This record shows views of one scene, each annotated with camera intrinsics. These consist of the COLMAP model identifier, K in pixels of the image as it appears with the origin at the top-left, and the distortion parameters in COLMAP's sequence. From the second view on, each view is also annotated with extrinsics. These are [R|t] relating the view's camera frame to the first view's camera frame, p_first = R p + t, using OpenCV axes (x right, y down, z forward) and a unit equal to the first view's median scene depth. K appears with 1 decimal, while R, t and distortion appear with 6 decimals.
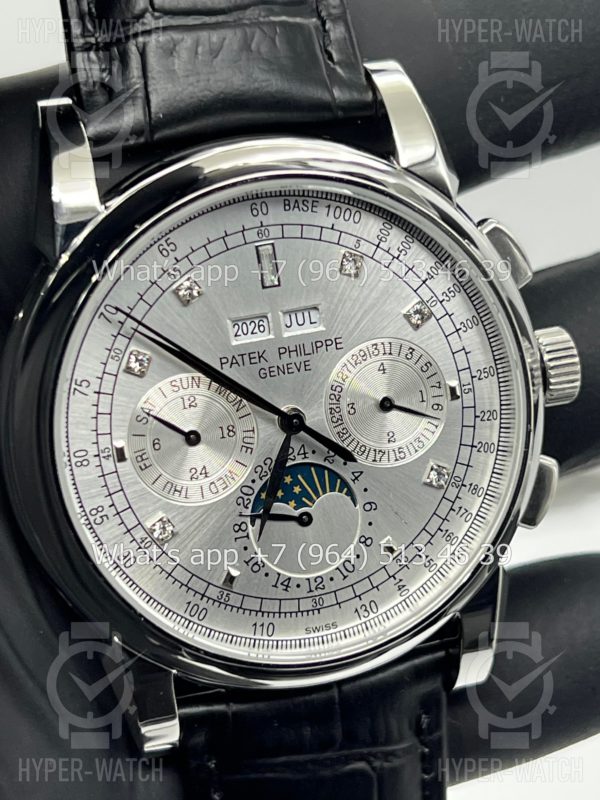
lens RADIAL K [[1862.9, 0, 299.8], [0, 1862.9, 399.8], [0, 0, 1]] dist [0.182641, 0.000000]
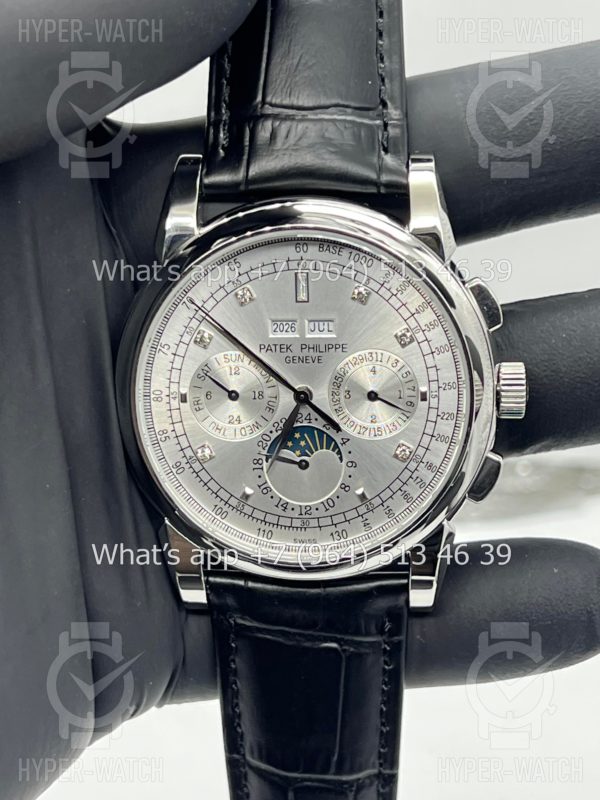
lens RADIAL K [[1862.9, 0, 291.5], [0, 1862.9, 402.6], [0, 0, 1]] dist [0.182641, 0.000000]
pose [[0.940699, 0.169354, -0.293946, 0.410687], [-0.164430, 0.985512, 0.041574, -0.041665], [0.296728, 0.009225, 0.954918, -0.381224]]
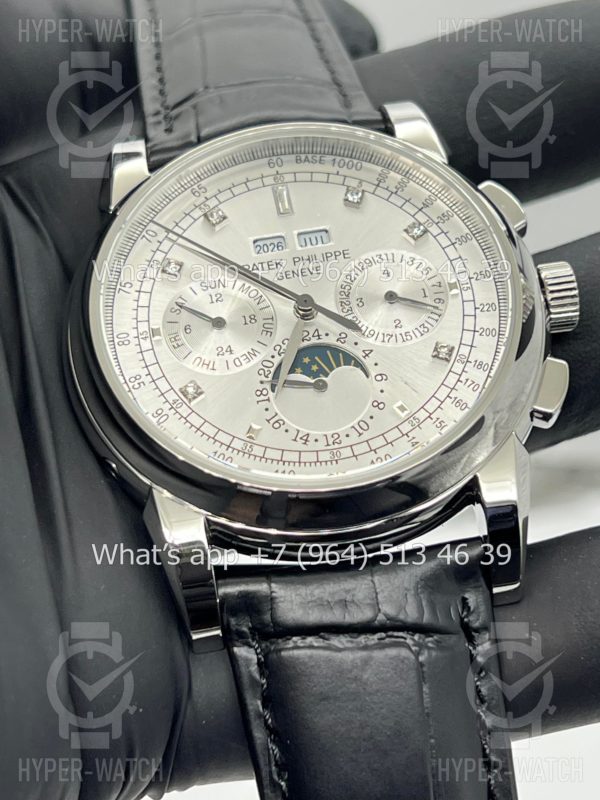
lens RADIAL K [[1862.9, 0, 295.0], [0, 1862.9, 397.3], [0, 0, 1]] dist [0.182641, 0.000000]
pose [[0.965042, -0.143405, -0.219383, 0.233305], [-0.003359, 0.830198, -0.557458, 0.695853], [0.262074, 0.538708, 0.800694, 0.102646]]
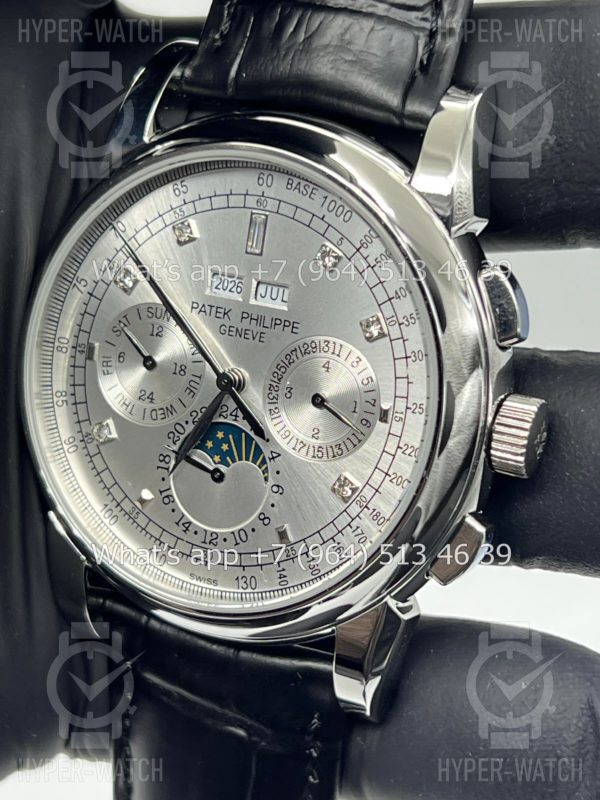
lens RADIAL K [[1862.9, 0, 307.3], [0, 1862.9, 406.2], [0, 0, 1]] dist [0.182641, 0.000000]
pose [[0.734841, 0.338428, -0.587771, 0.644900], [-0.345269, 0.932578, 0.105301, -0.100415], [0.583779, 0.125559, 0.802145, 0.182806]]
